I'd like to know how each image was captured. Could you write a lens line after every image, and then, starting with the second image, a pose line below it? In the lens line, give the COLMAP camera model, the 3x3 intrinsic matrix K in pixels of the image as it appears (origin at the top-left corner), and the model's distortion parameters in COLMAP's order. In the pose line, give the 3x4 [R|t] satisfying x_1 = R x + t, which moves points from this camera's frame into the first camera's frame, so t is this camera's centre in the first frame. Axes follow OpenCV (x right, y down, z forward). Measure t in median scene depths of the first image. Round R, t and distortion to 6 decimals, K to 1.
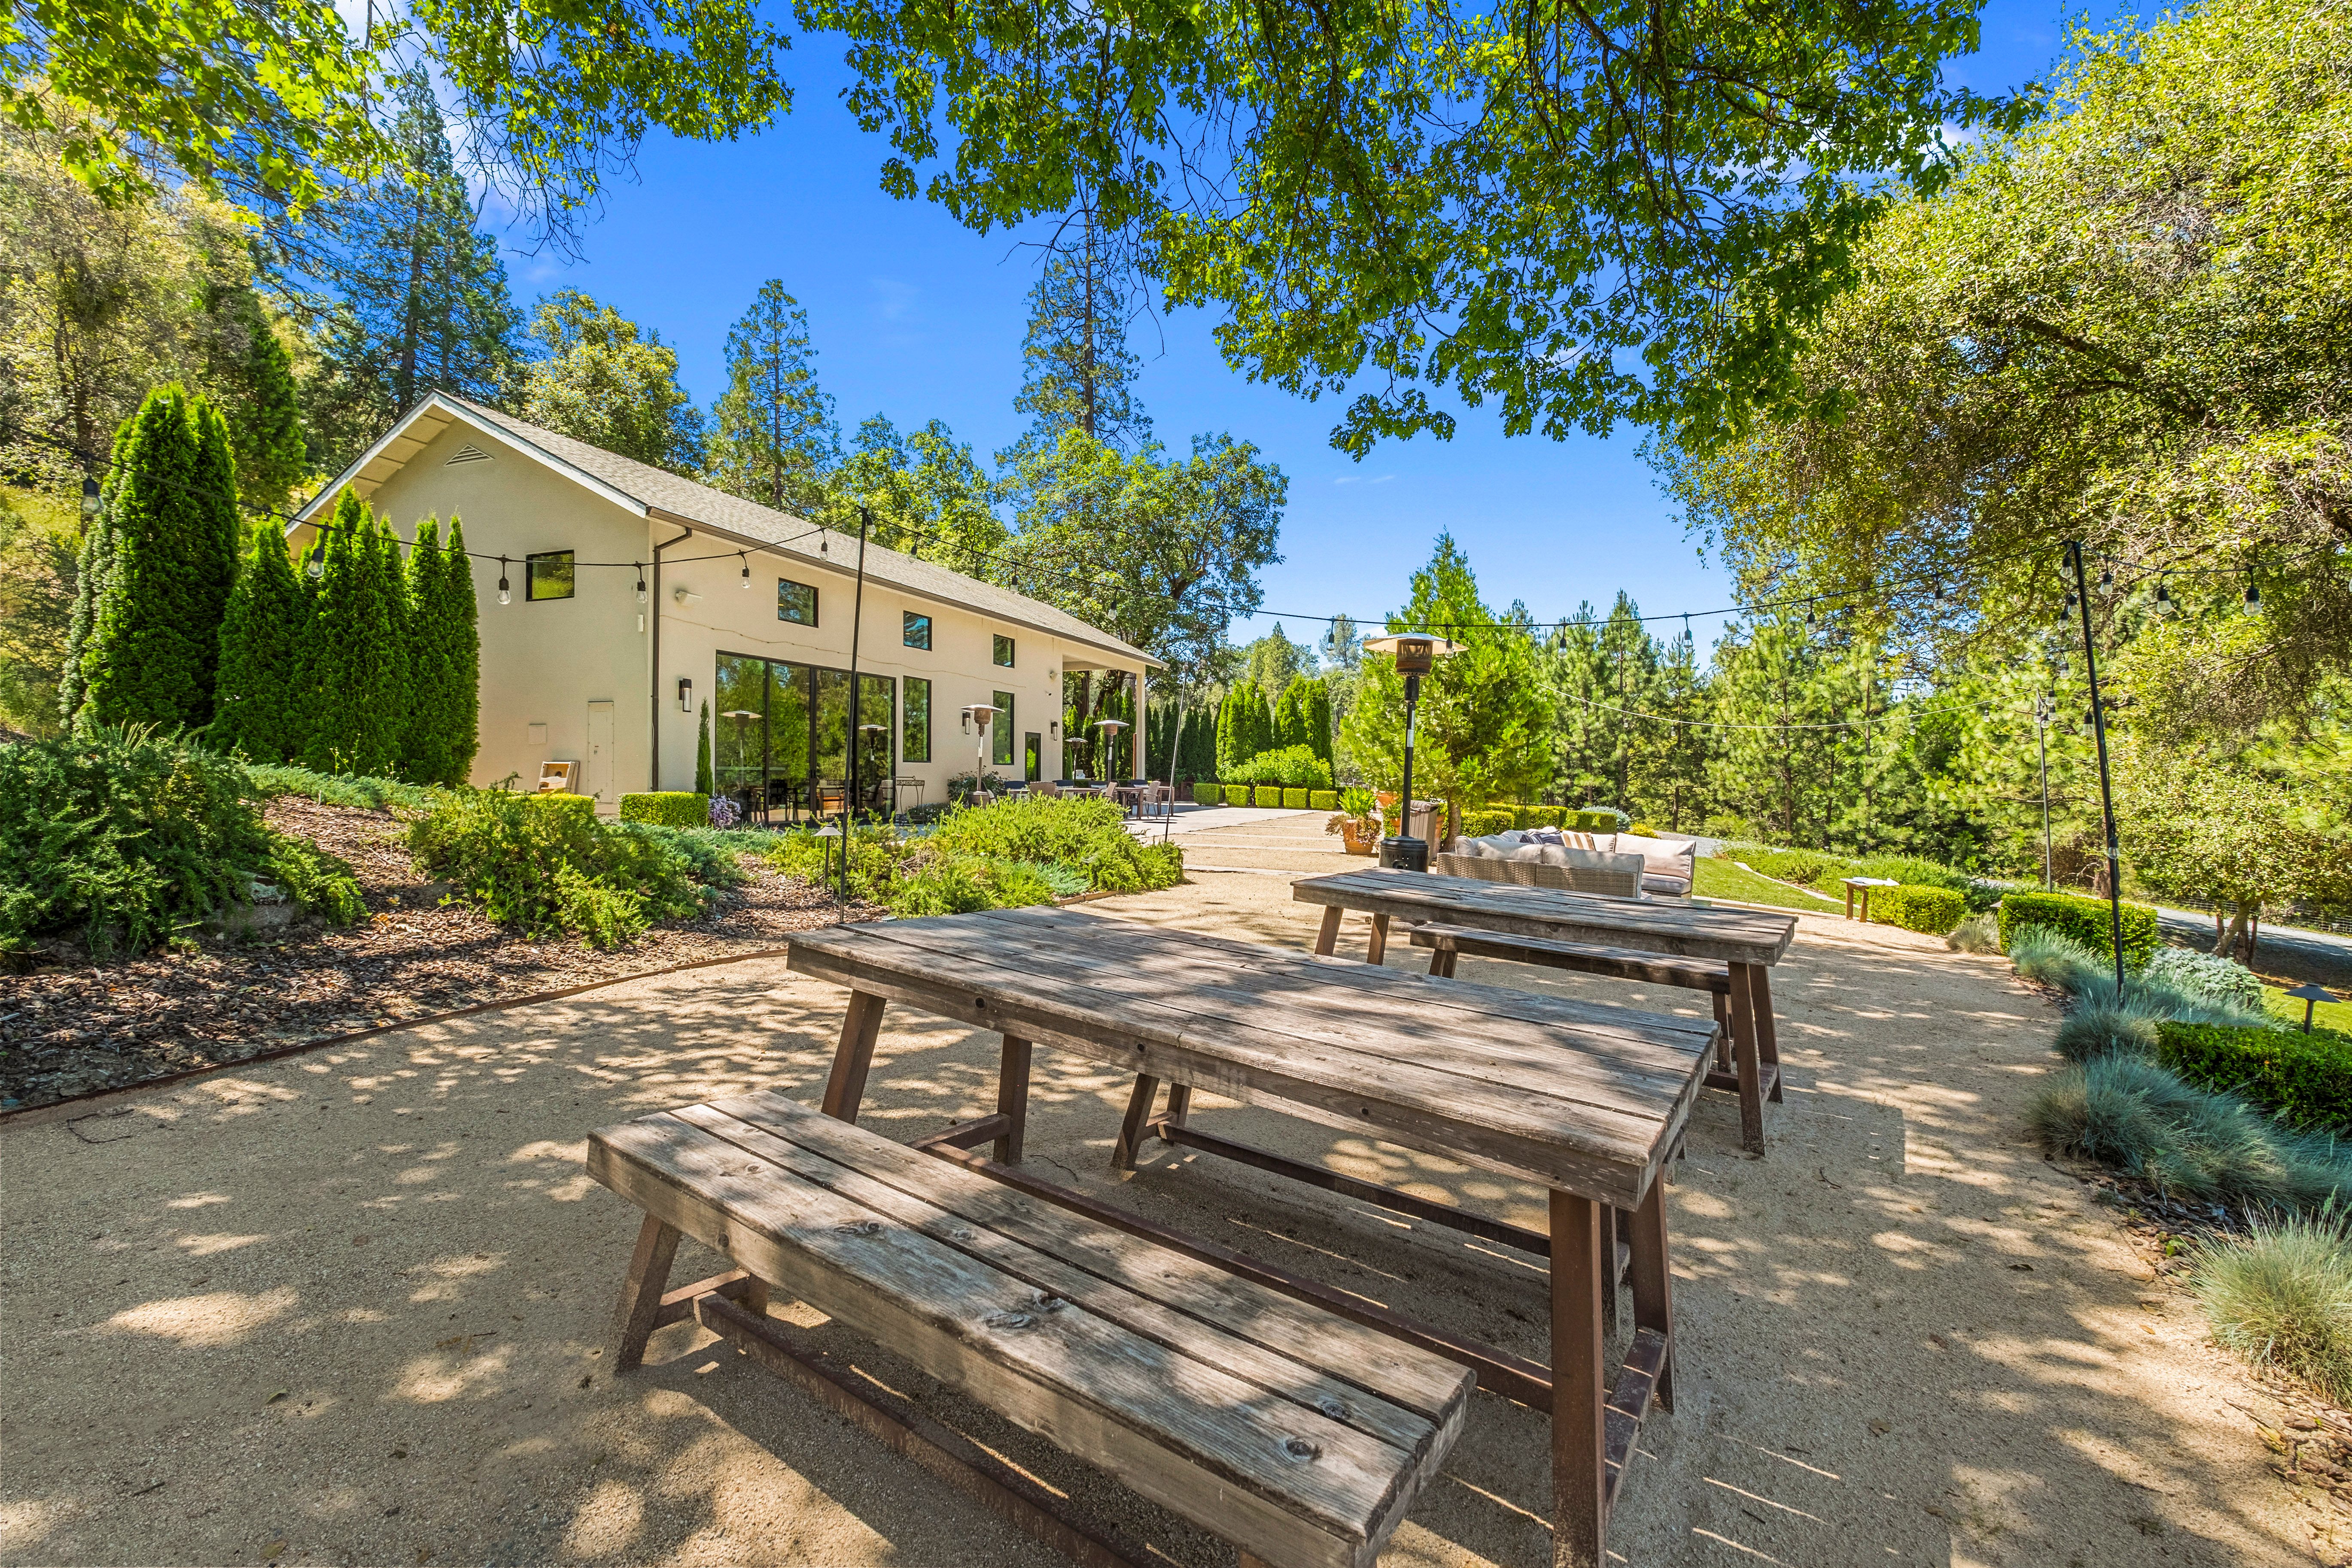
lens RADIAL K [[1009.7, 0, 1176.7], [0, 1009.7, 777.8], [0, 0, 1]] dist [-0.009493, 0.000177]
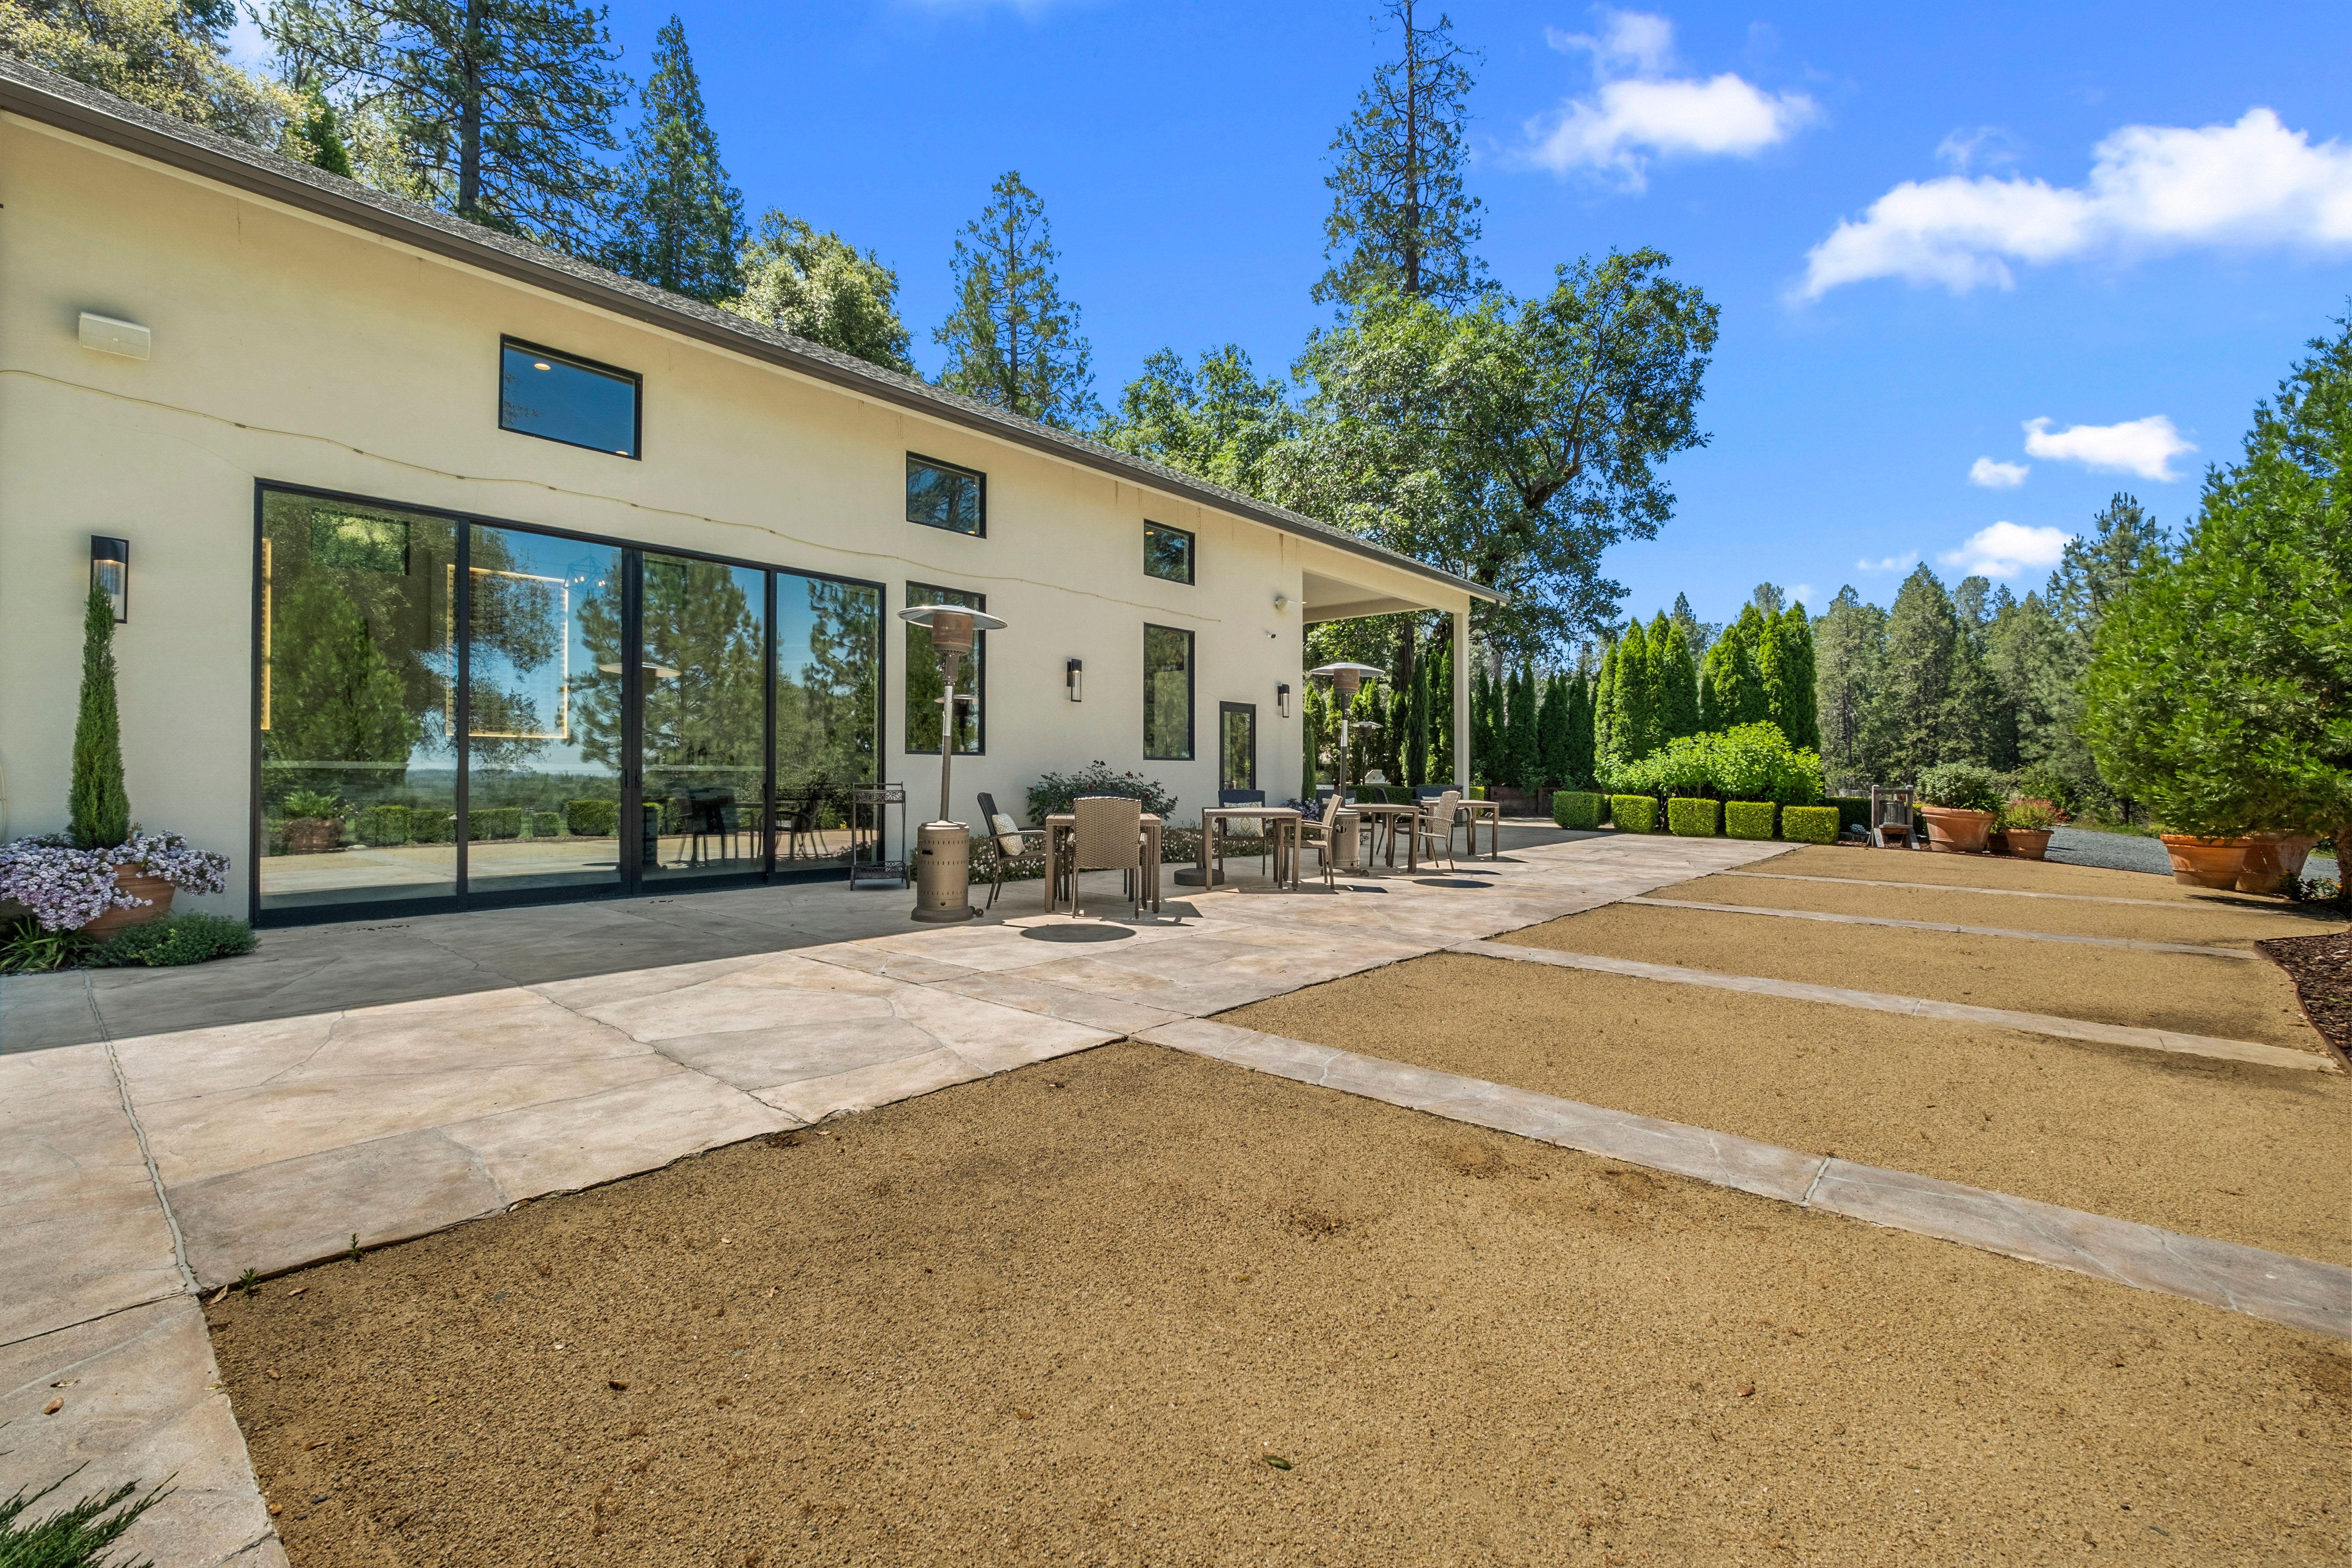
lens RADIAL K [[1009.7, 0, 1176.7], [0, 1009.7, 777.8], [0, 0, 1]] dist [-0.009493, 0.000177]
pose [[0.935466, -0.001849, -0.353413, 0.017528], [0.001359, 0.999998, -0.001635, -0.001800], [0.353415, 0.001049, 0.935466, 0.335174]]
